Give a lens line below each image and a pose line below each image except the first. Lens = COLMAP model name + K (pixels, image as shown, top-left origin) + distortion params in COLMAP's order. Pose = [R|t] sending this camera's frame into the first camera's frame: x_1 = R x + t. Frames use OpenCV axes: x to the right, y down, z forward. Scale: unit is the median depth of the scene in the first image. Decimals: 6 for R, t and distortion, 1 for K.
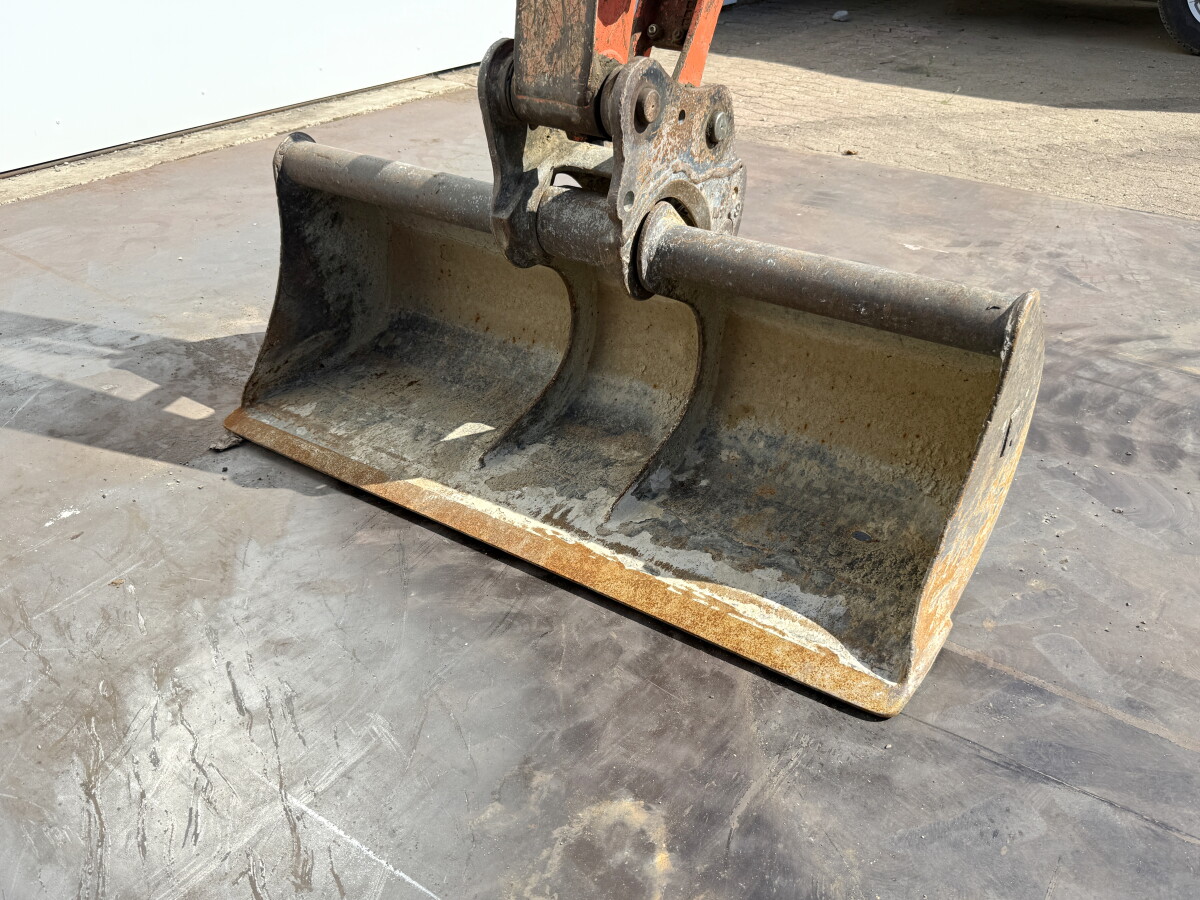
lens RADIAL K [[997.0, 0, 600.0], [0, 997.0, 450.0], [0, 0, 1]] dist [0.130095, -0.270879]
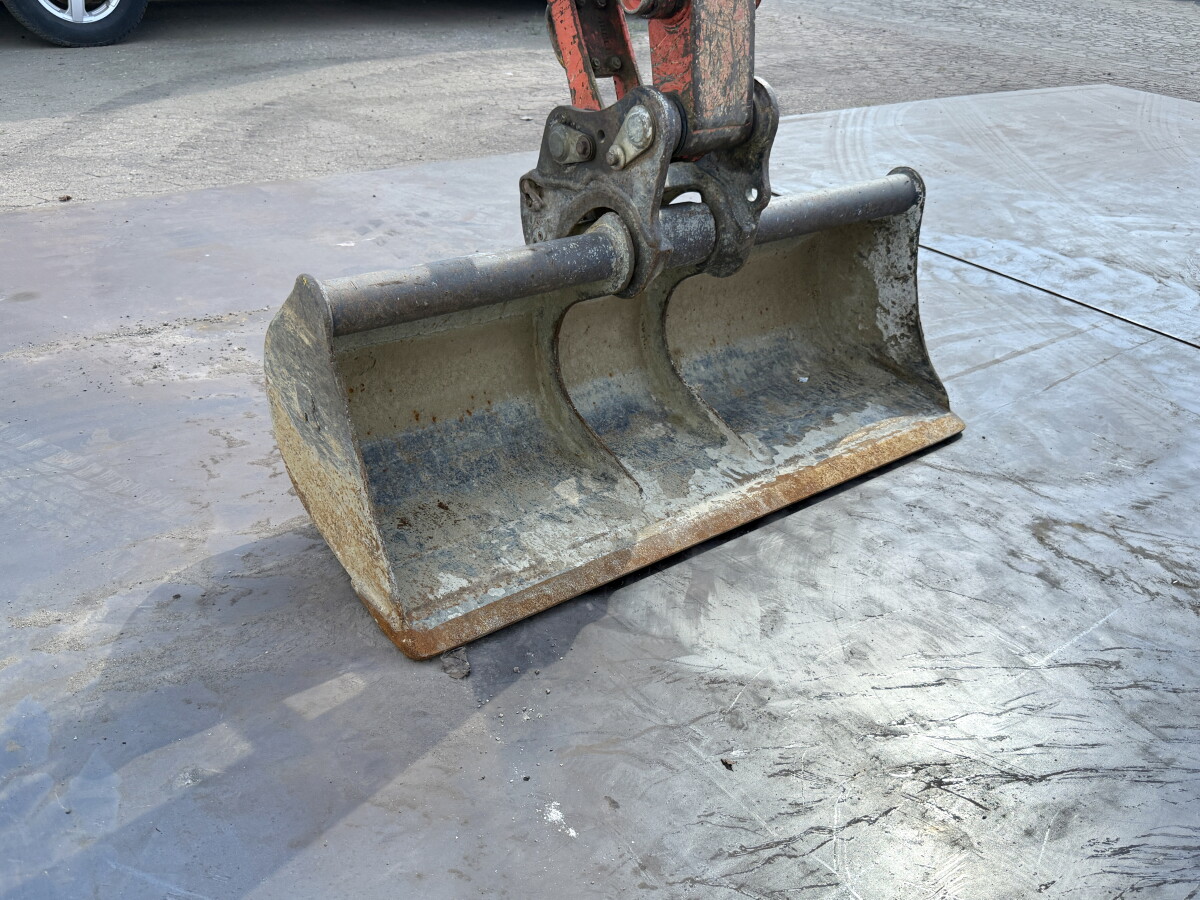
lens RADIAL K [[997.0, 0, 600.0], [0, 997.0, 450.0], [0, 0, 1]] dist [0.130095, -0.270879]
pose [[0.319019, -0.462122, 0.827448, -1.077822], [0.450731, 0.841991, 0.296467, -0.389726], [-0.833708, 0.278377, 0.476904, 0.591743]]
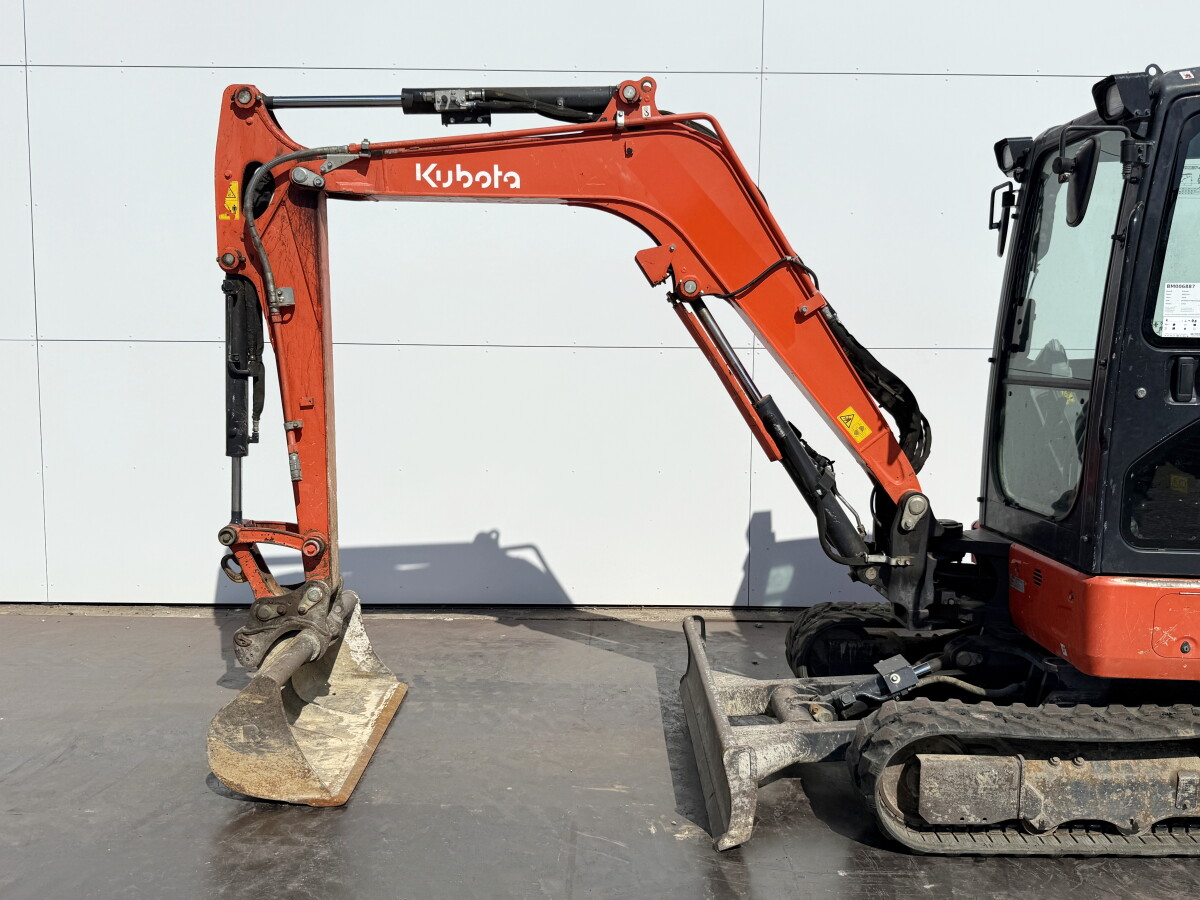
lens RADIAL K [[997.0, 0, 600.0], [0, 997.0, 450.0], [0, 0, 1]] dist [0.130095, -0.270879]
pose [[-0.573622, -0.085095, 0.814688, -2.657557], [0.412279, 0.829431, 0.376922, -1.360309], [-0.707802, 0.552089, -0.440697, 1.385557]]
